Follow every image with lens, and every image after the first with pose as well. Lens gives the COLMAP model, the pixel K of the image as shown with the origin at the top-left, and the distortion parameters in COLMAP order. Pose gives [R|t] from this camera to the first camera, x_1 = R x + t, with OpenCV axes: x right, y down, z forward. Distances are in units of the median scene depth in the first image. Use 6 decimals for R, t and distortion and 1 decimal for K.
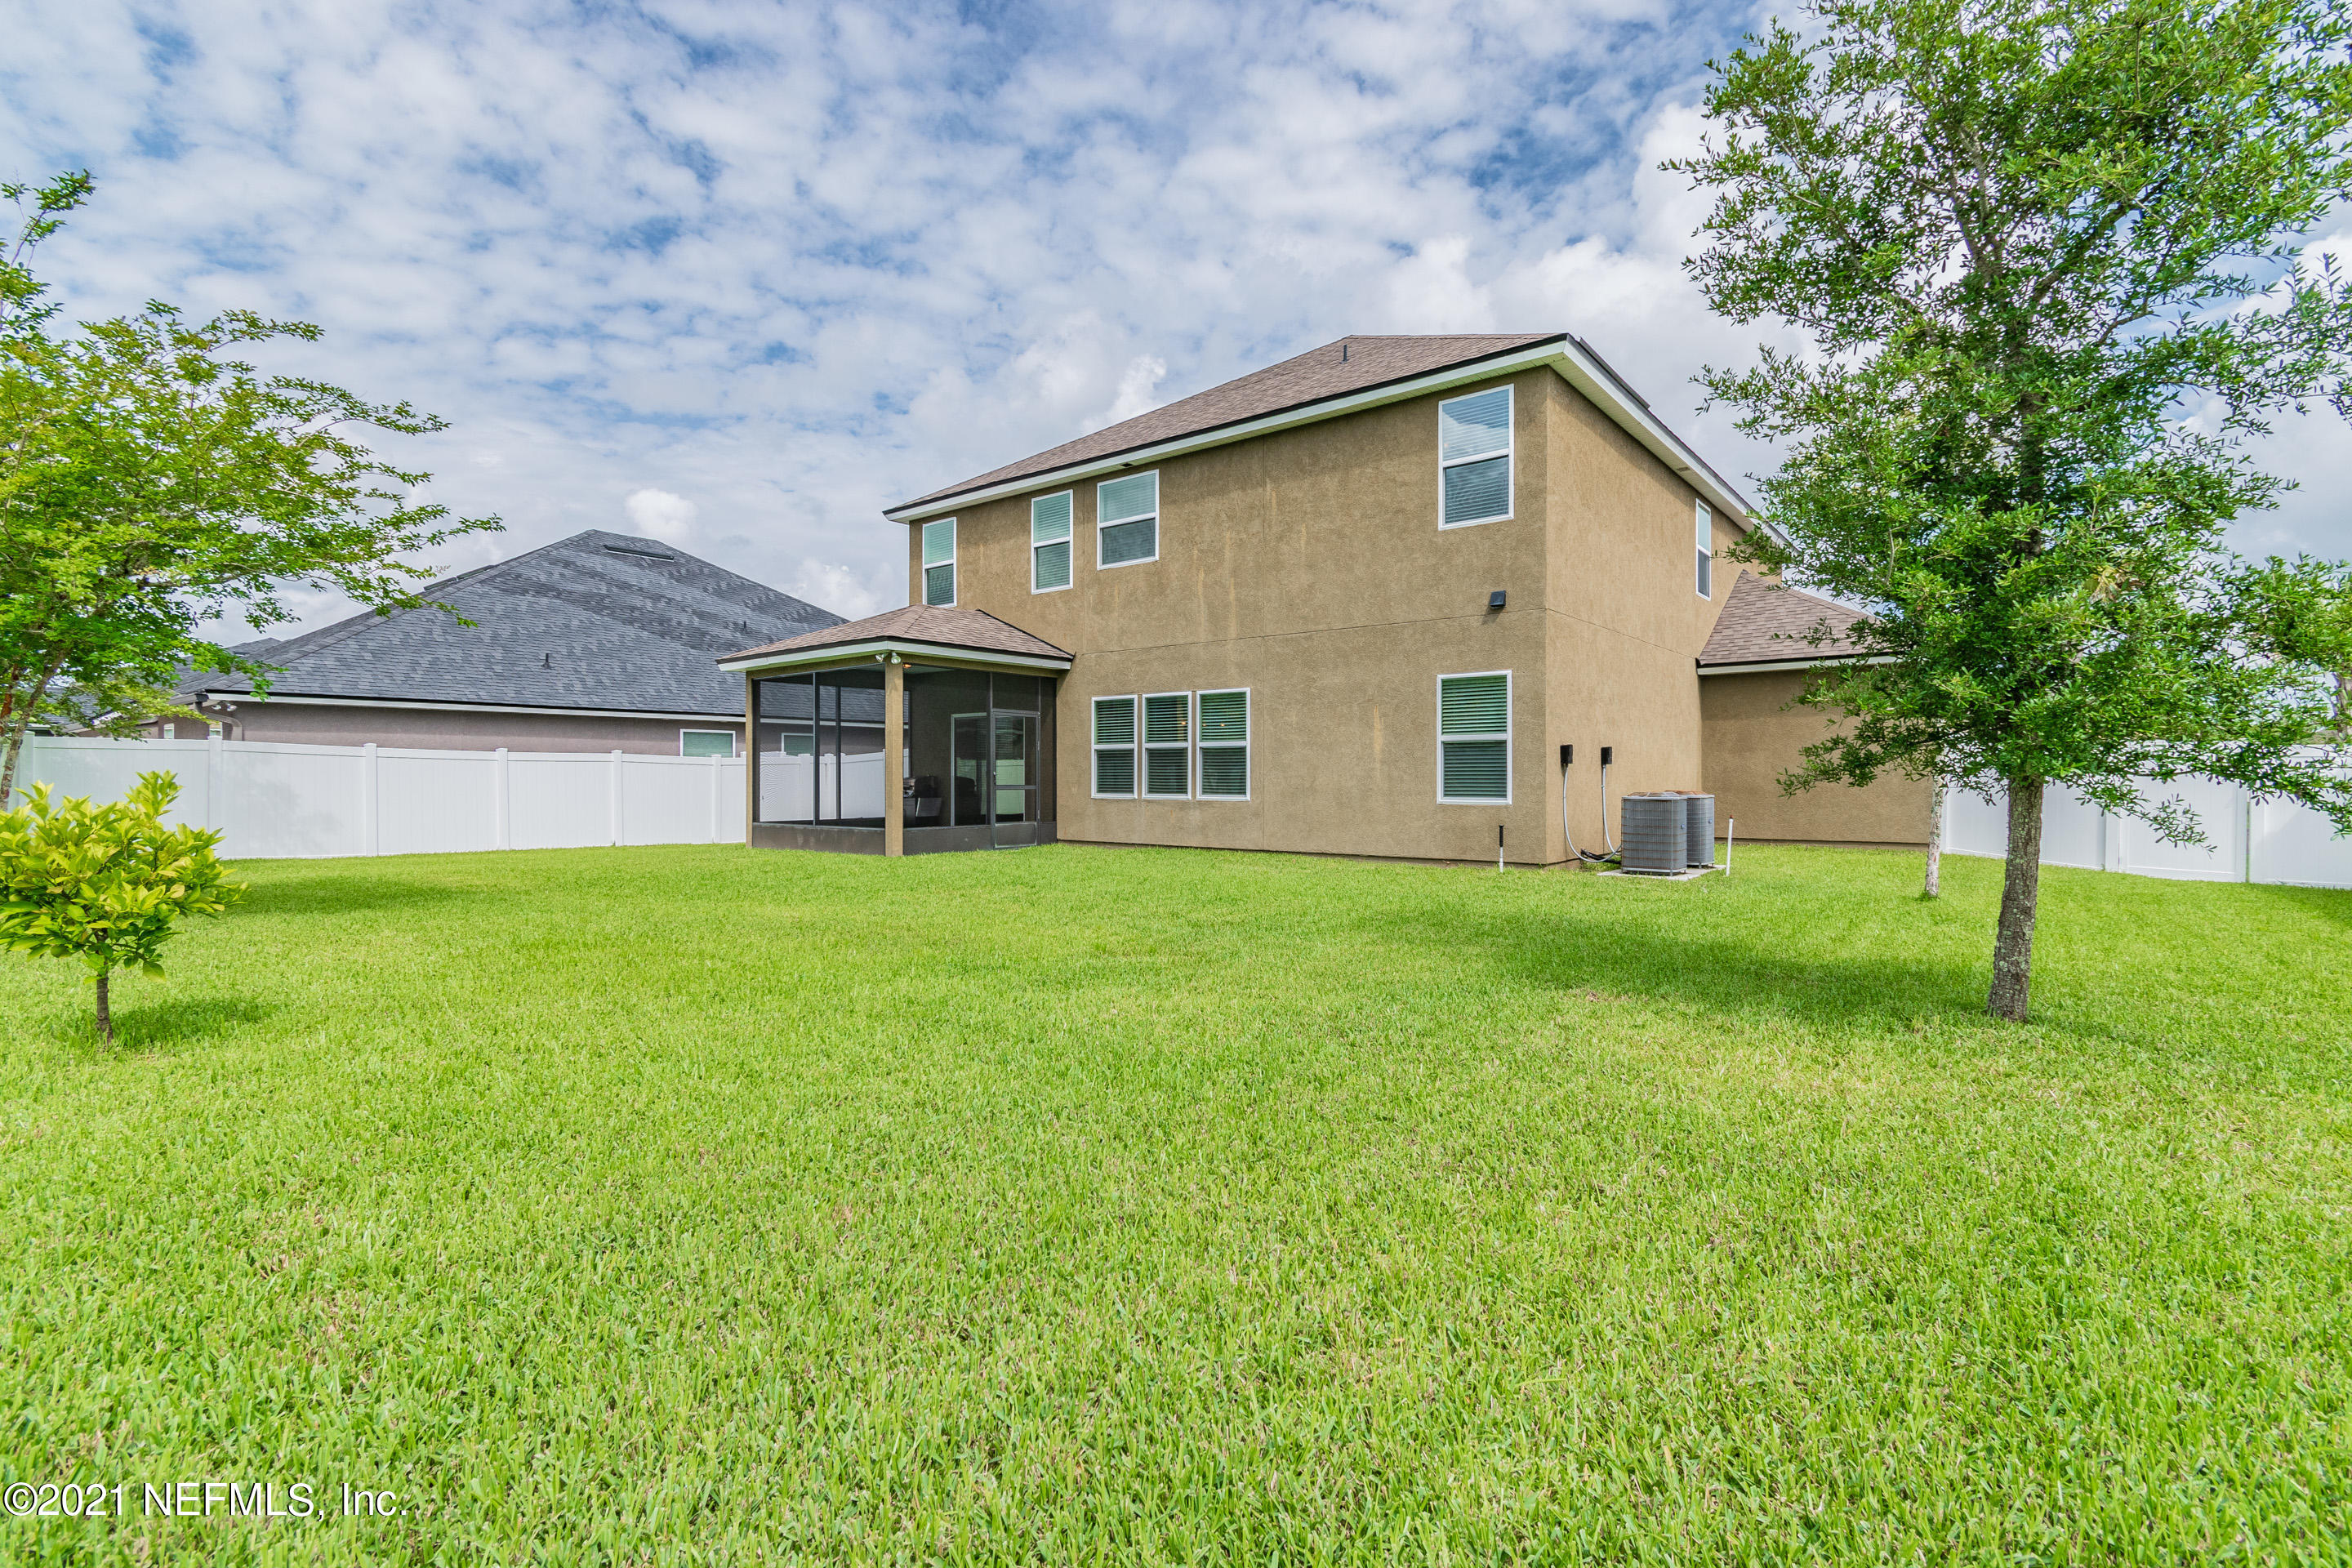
lens RADIAL K [[1074.0, 0, 1207.5], [0, 1074.0, 773.9], [0, 0, 1]] dist [0.001168, -0.000386]
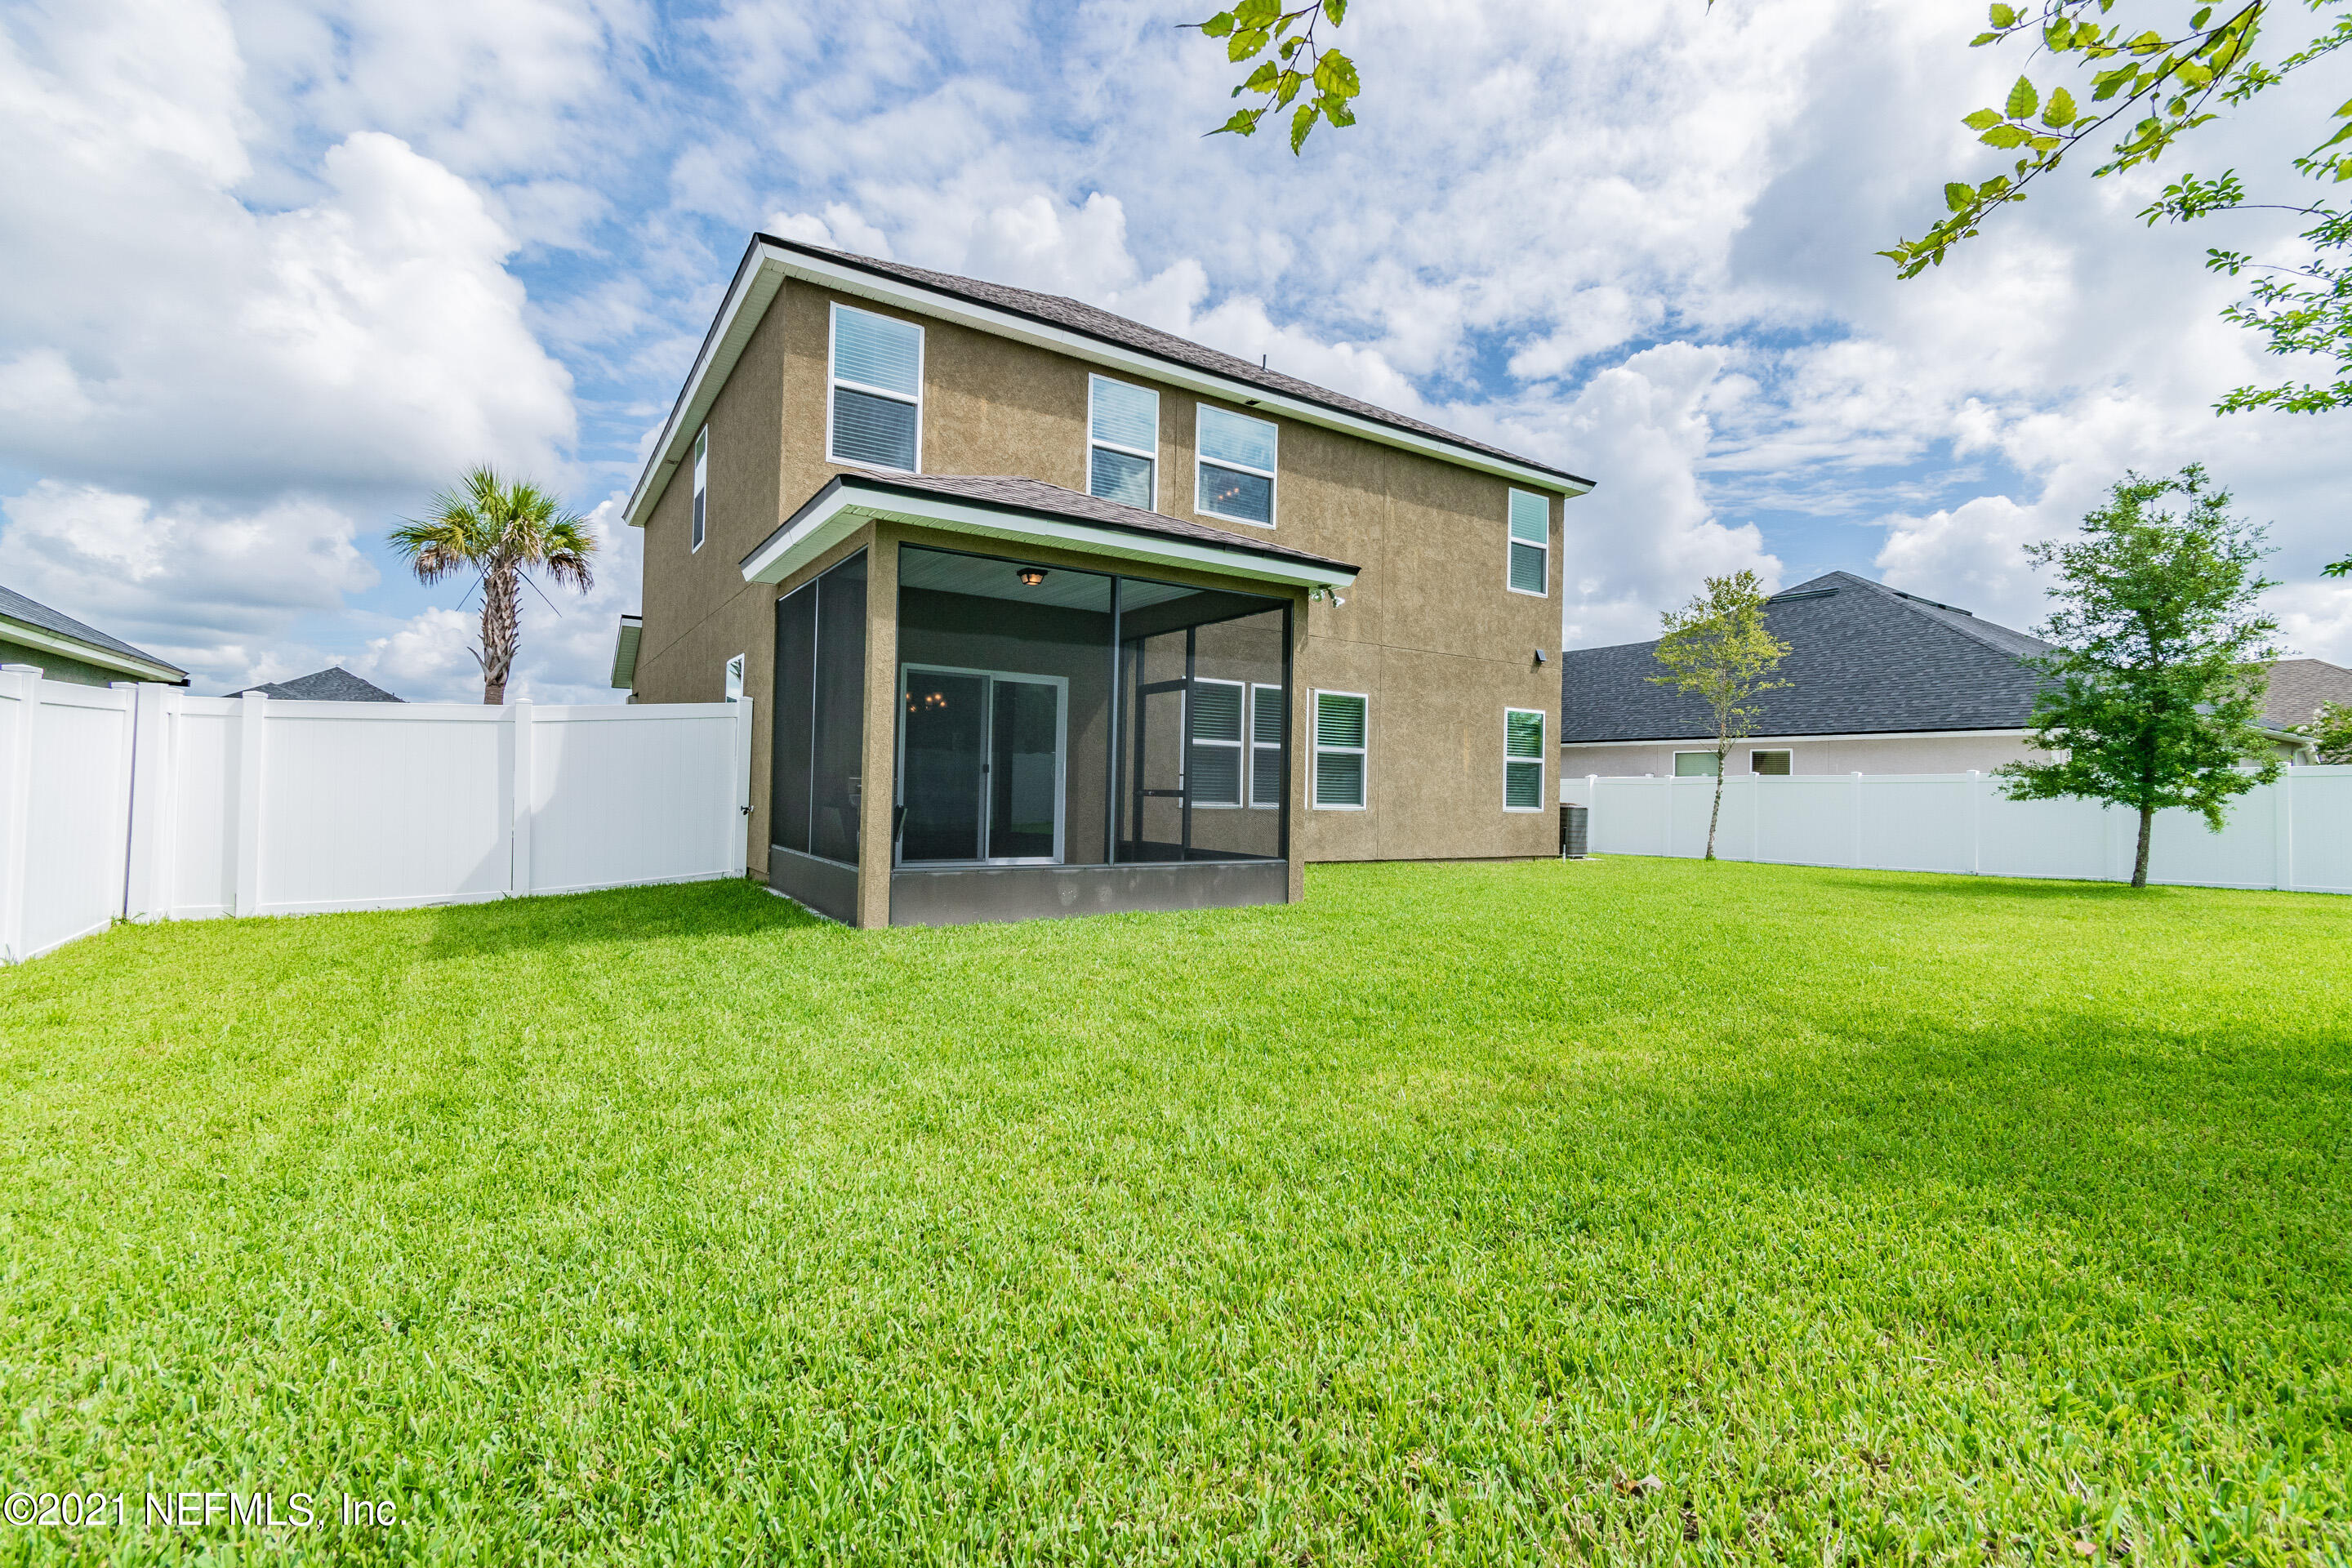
lens RADIAL K [[1074.0, 0, 1207.5], [0, 1074.0, 773.9], [0, 0, 1]] dist [0.001168, -0.000386]
pose [[0.298117, 0.014702, 0.954416, -0.893636], [-0.033149, 0.999438, -0.005041, 0.001352], [-0.953954, -0.030135, 0.298436, 0.804004]]
